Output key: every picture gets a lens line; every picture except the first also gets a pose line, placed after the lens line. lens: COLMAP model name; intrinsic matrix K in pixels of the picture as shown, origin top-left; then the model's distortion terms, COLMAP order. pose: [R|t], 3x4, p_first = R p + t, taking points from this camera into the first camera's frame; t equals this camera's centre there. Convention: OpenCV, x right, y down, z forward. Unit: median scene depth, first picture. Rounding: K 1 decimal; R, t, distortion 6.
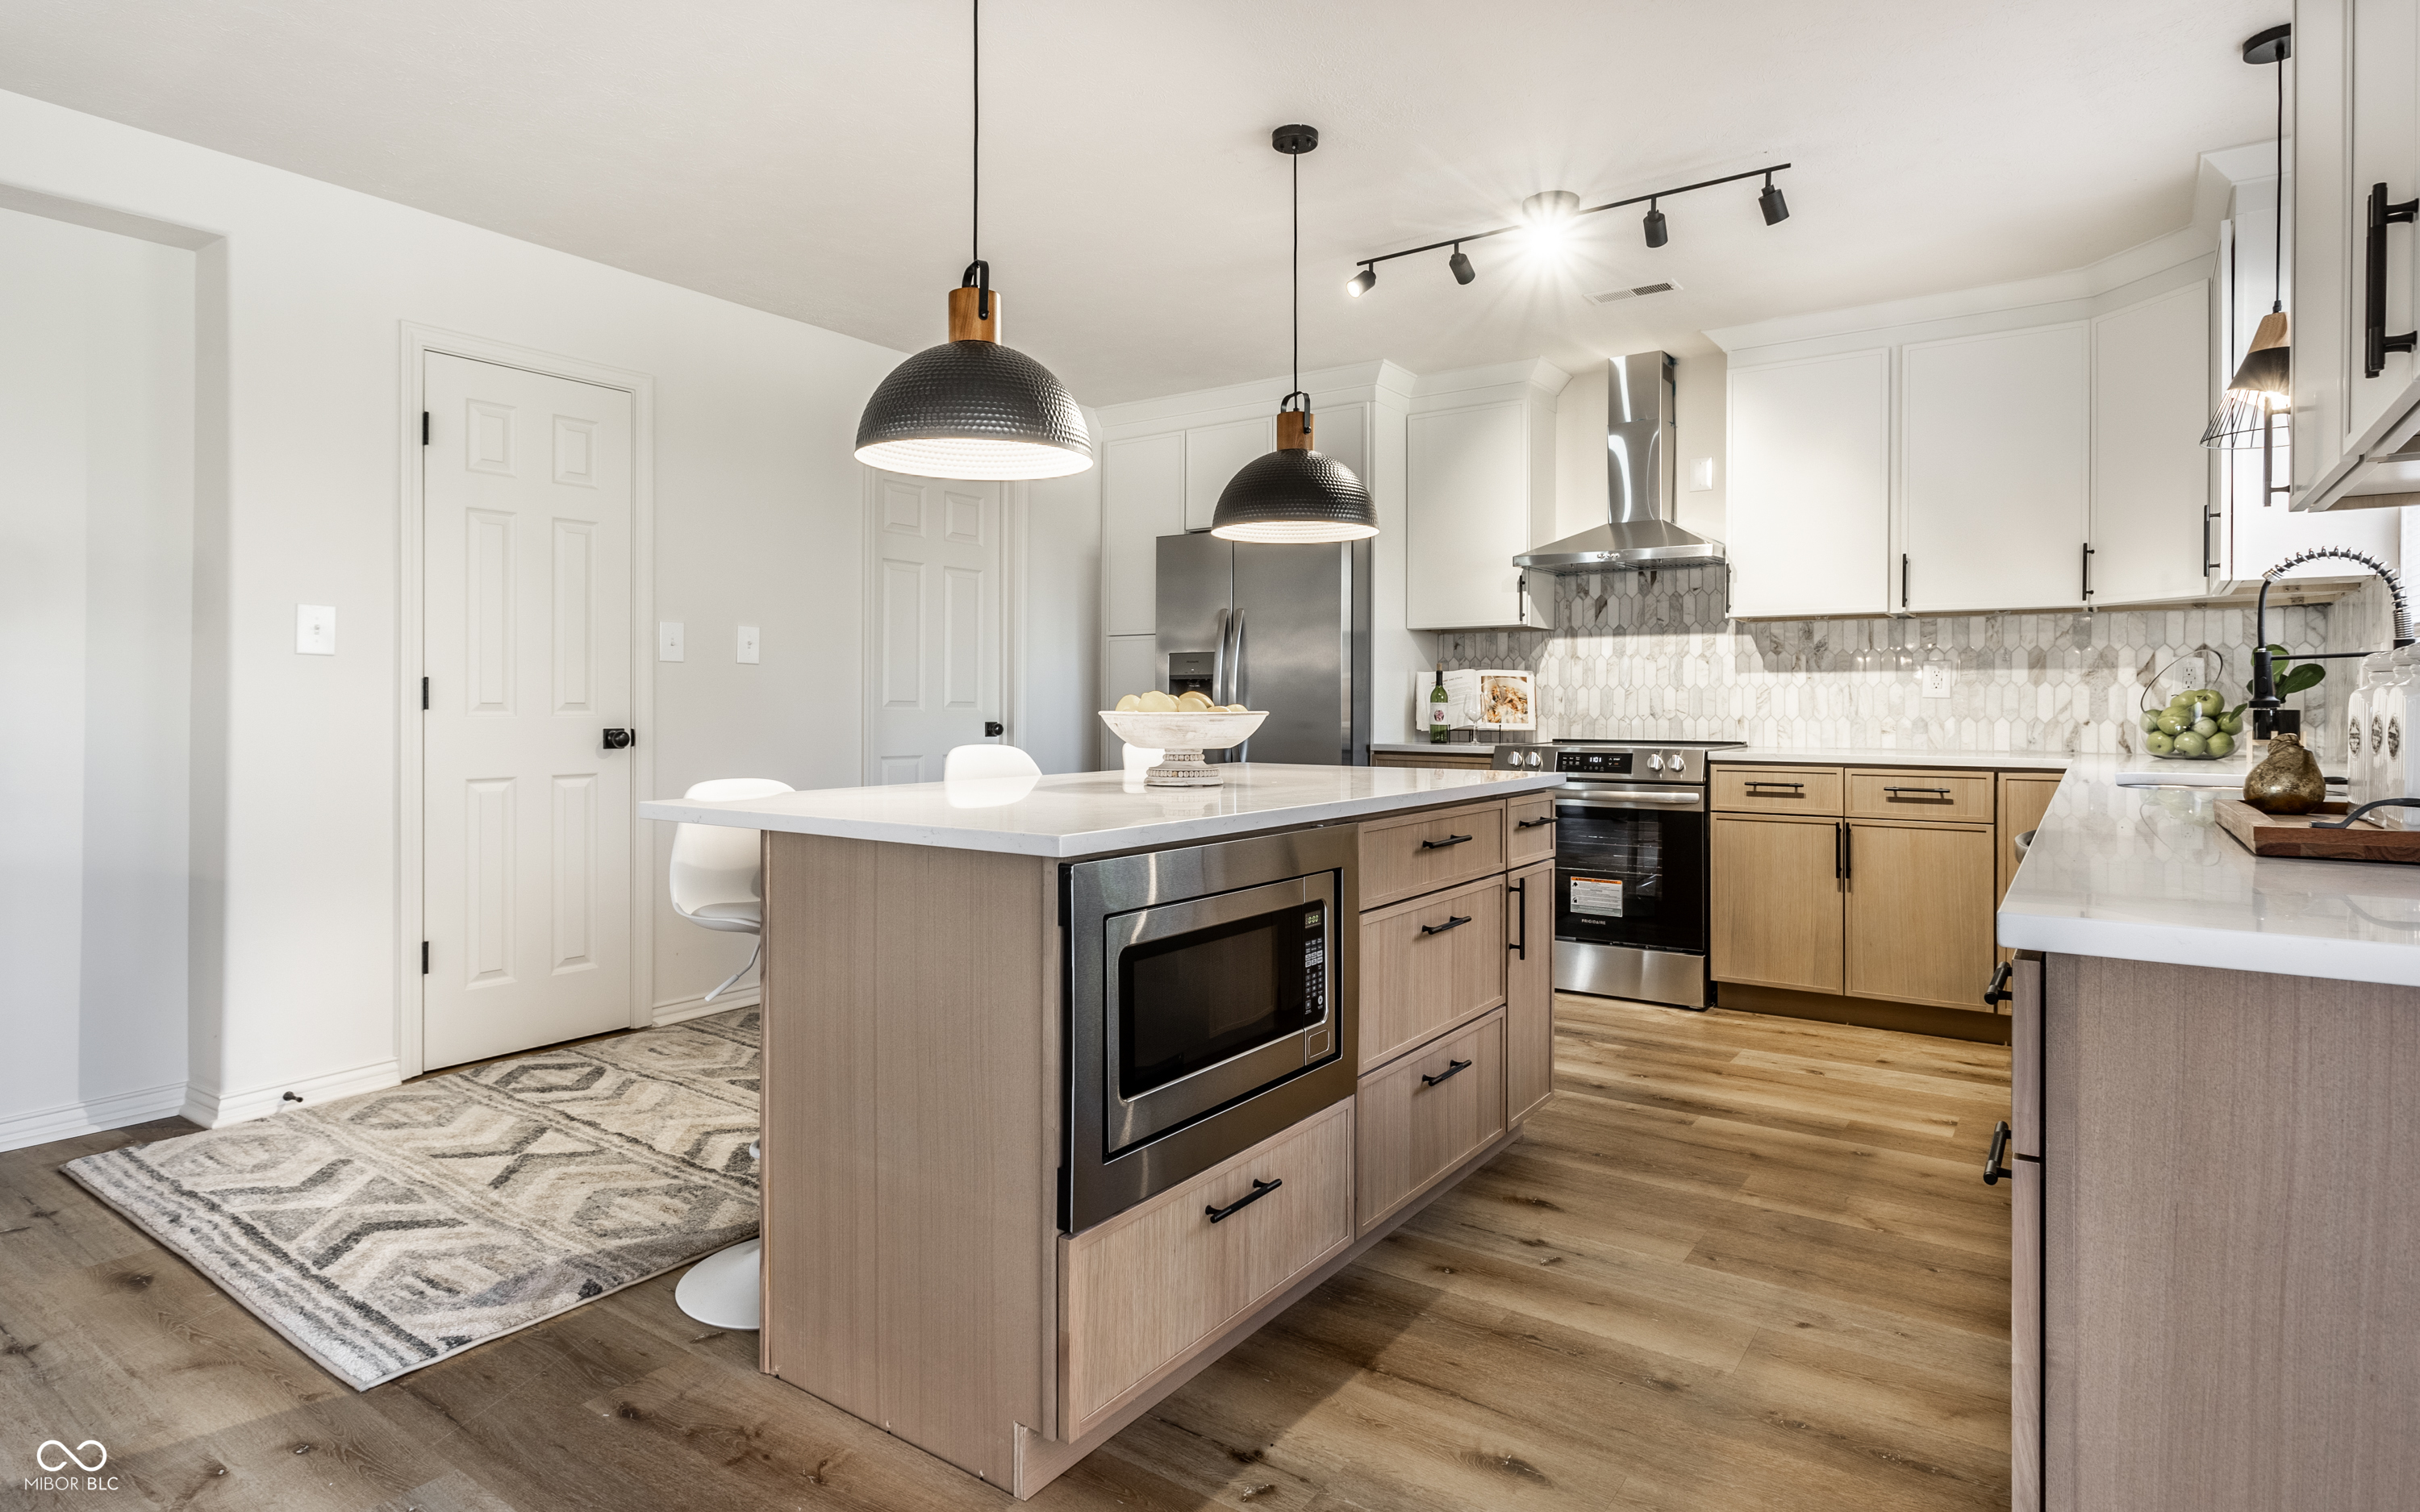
lens RADIAL K [[1265.8, 0, 1215.8], [0, 1265.8, 704.2], [0, 0, 1]] dist [0.000885, 0.000047]
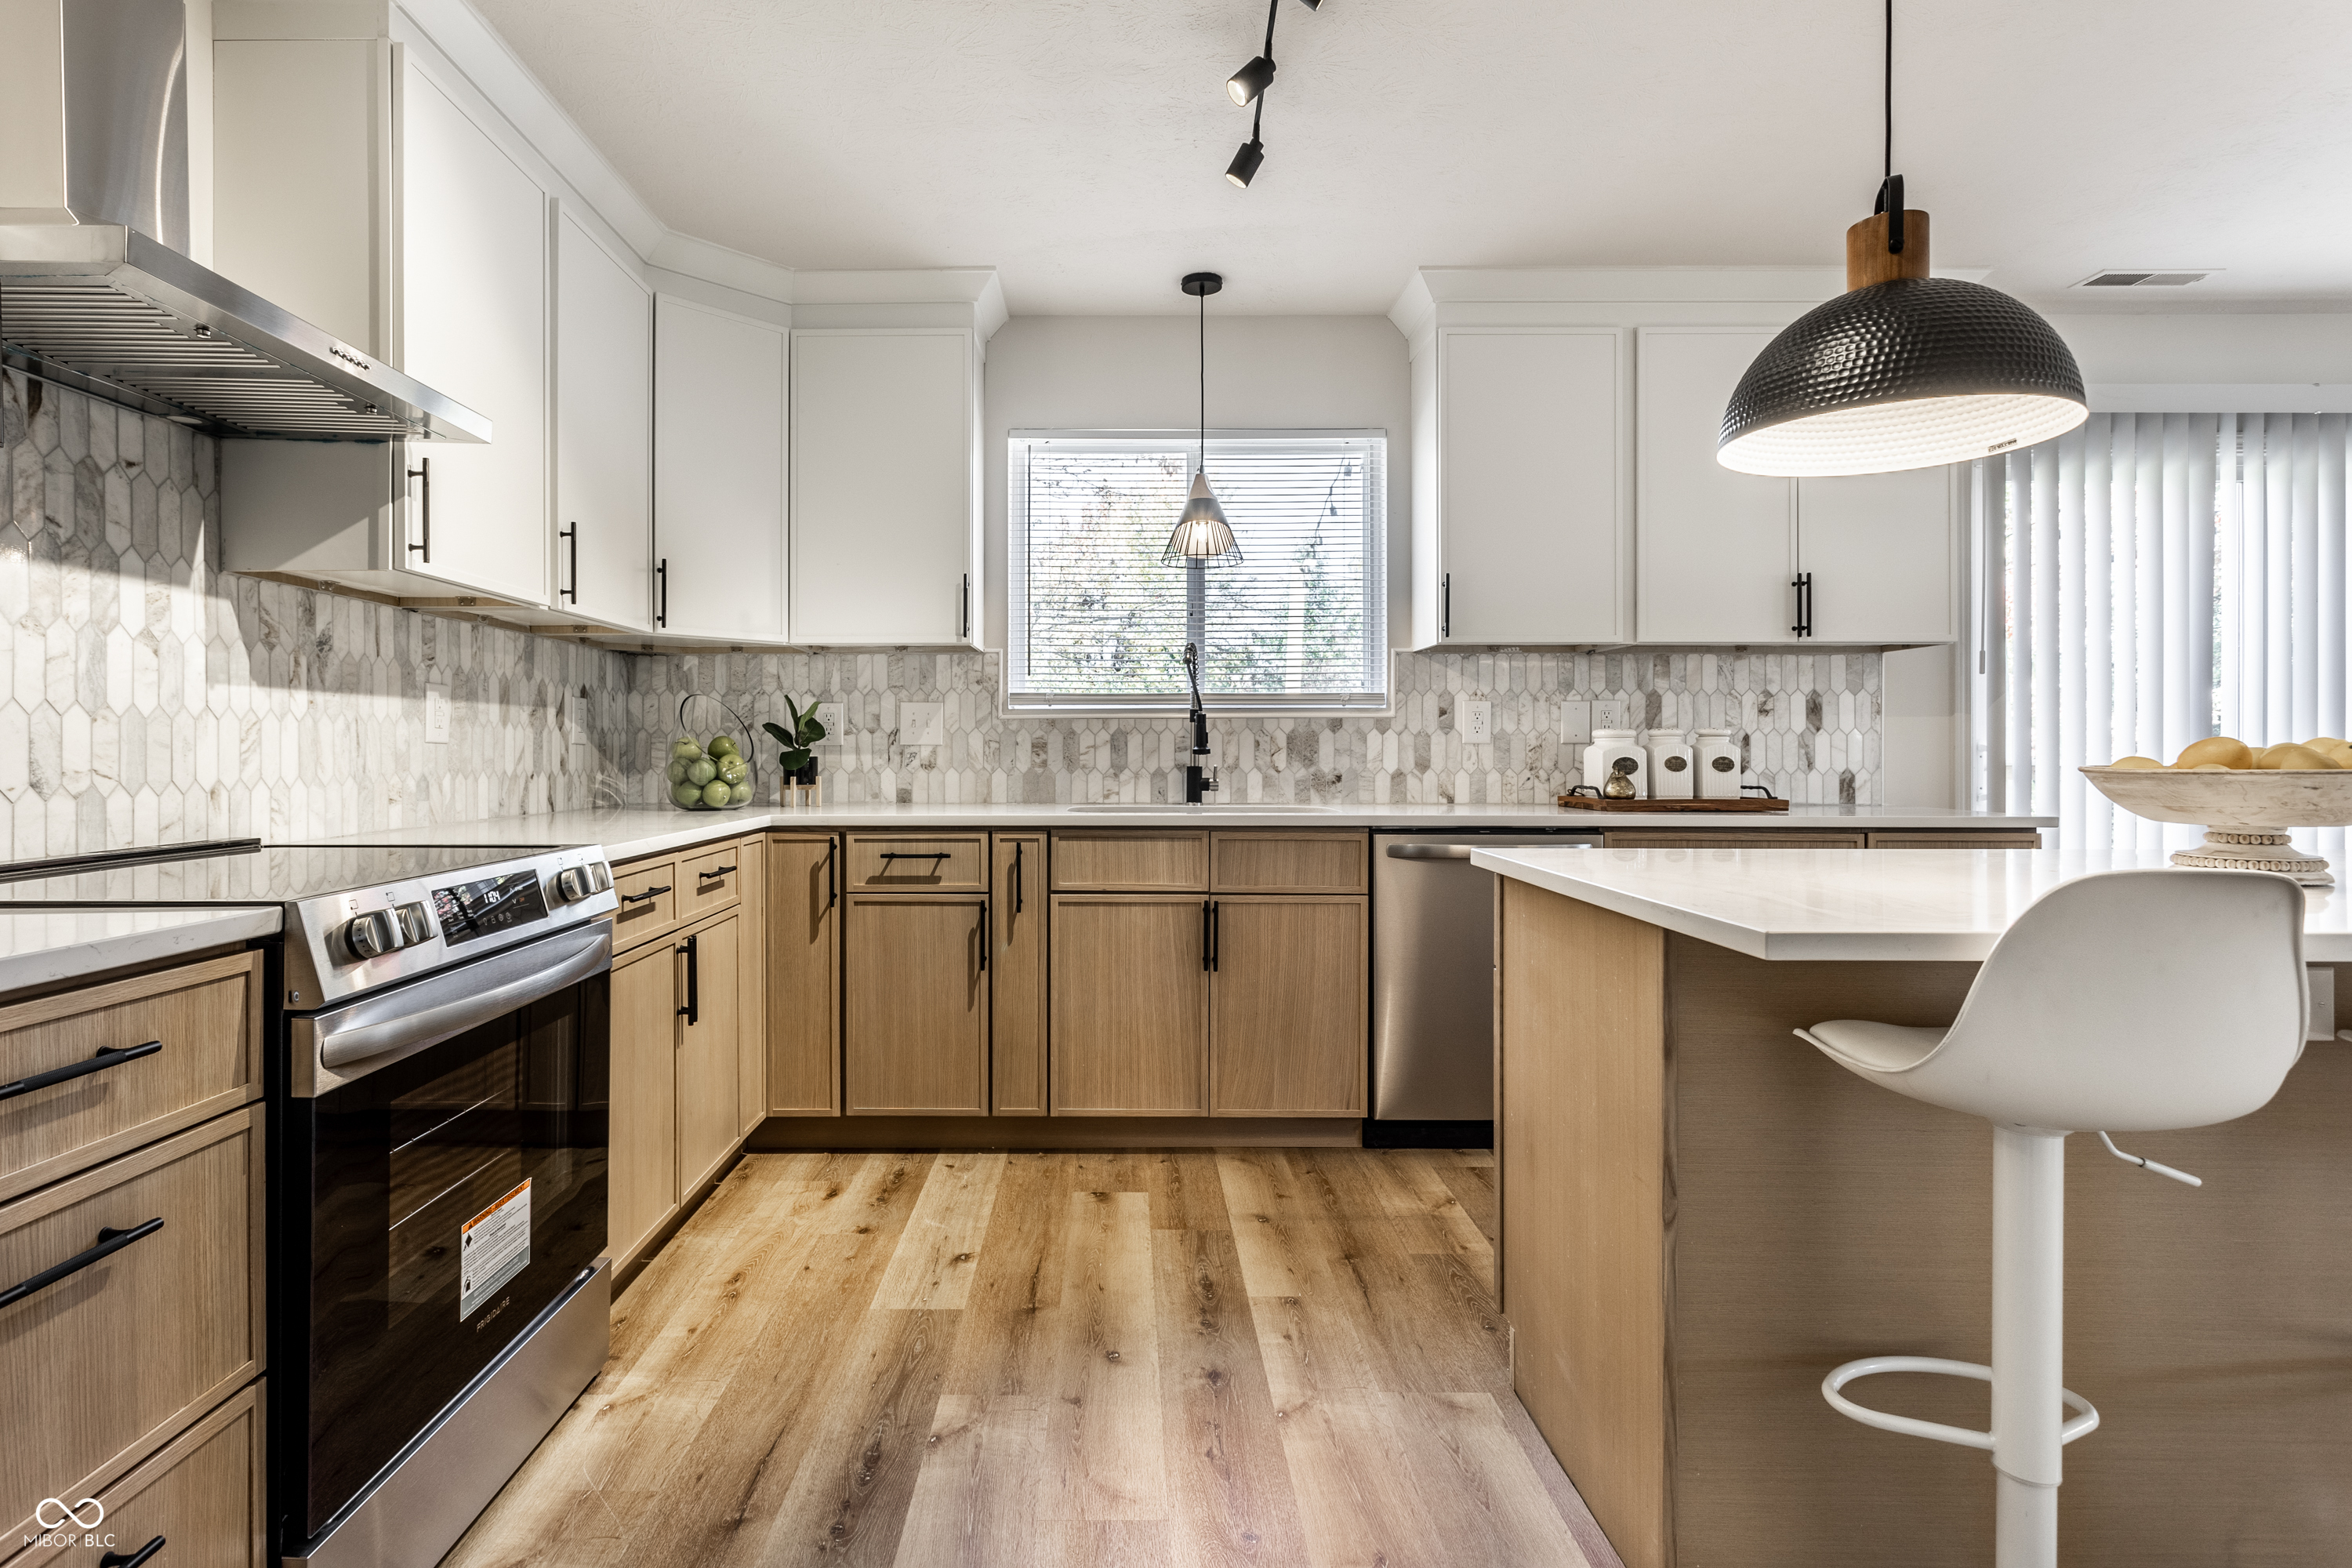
lens RADIAL K [[1188.1, 0, 1096.4], [0, 1188.1, 745.0], [0, 0, 1]] dist [-0.001193, 0.000892]
pose [[-0.571824, -0.000655, 0.820376, -0.103821], [-0.002763, 0.999996, -0.001127, -0.003862], [-0.820372, -0.002911, -0.571823, 1.028640]]
